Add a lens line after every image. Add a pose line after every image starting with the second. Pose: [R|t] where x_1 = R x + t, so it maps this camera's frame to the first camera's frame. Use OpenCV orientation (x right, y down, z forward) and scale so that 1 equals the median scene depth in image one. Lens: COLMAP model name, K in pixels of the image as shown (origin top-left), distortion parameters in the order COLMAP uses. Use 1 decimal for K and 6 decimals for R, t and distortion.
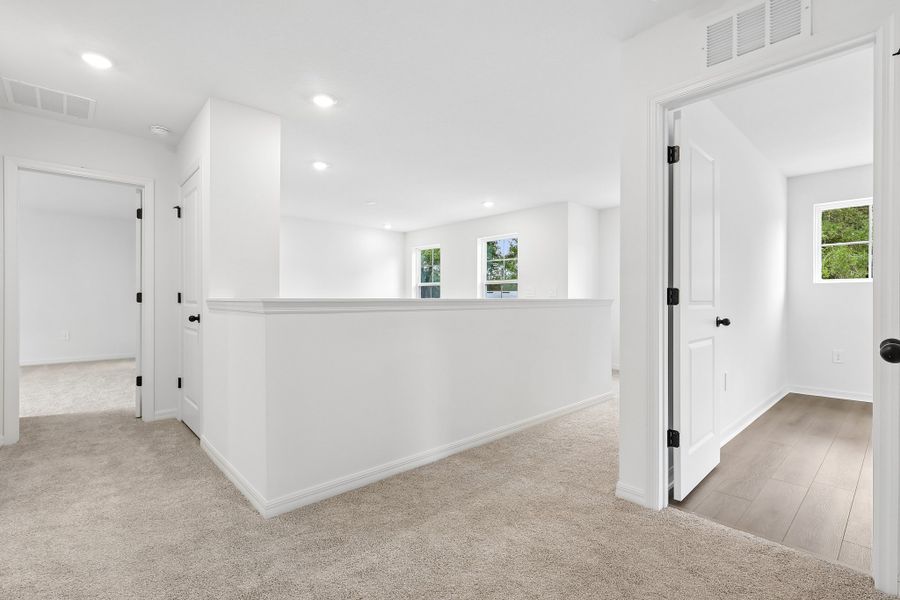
lens RADIAL K [[421.4, 0, 449.2], [0, 421.4, 306.0], [0, 0, 1]] dist [-0.002361, 0.000792]
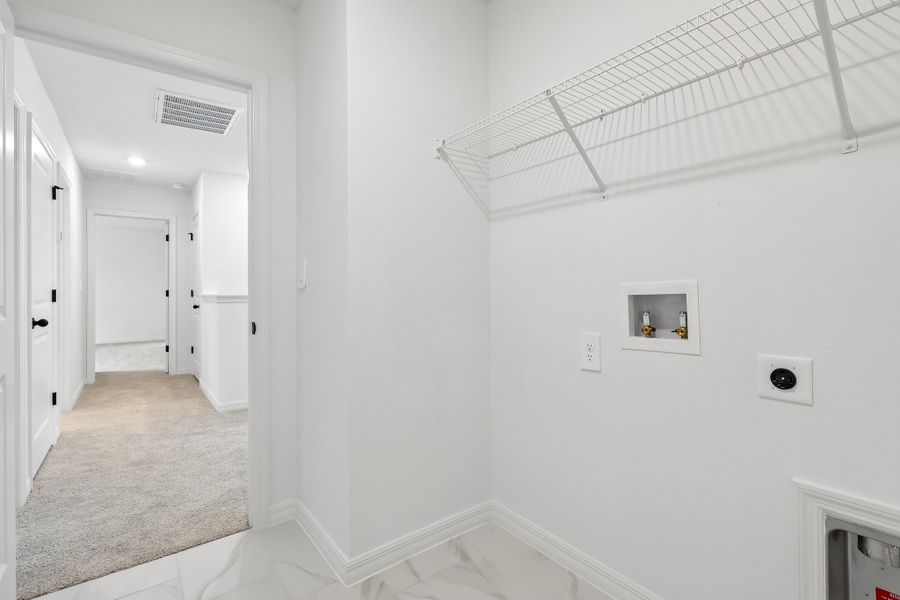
lens RADIAL K [[421.4, 0, 444.3], [0, 421.4, 296.8], [0, 0, 1]] dist [-0.002361, 0.000792]
pose [[0.995281, -0.006958, -0.096786, 0.426241], [0.006157, 0.999944, -0.008574, 0.010943], [0.096840, 0.007938, 0.995268, -0.435772]]
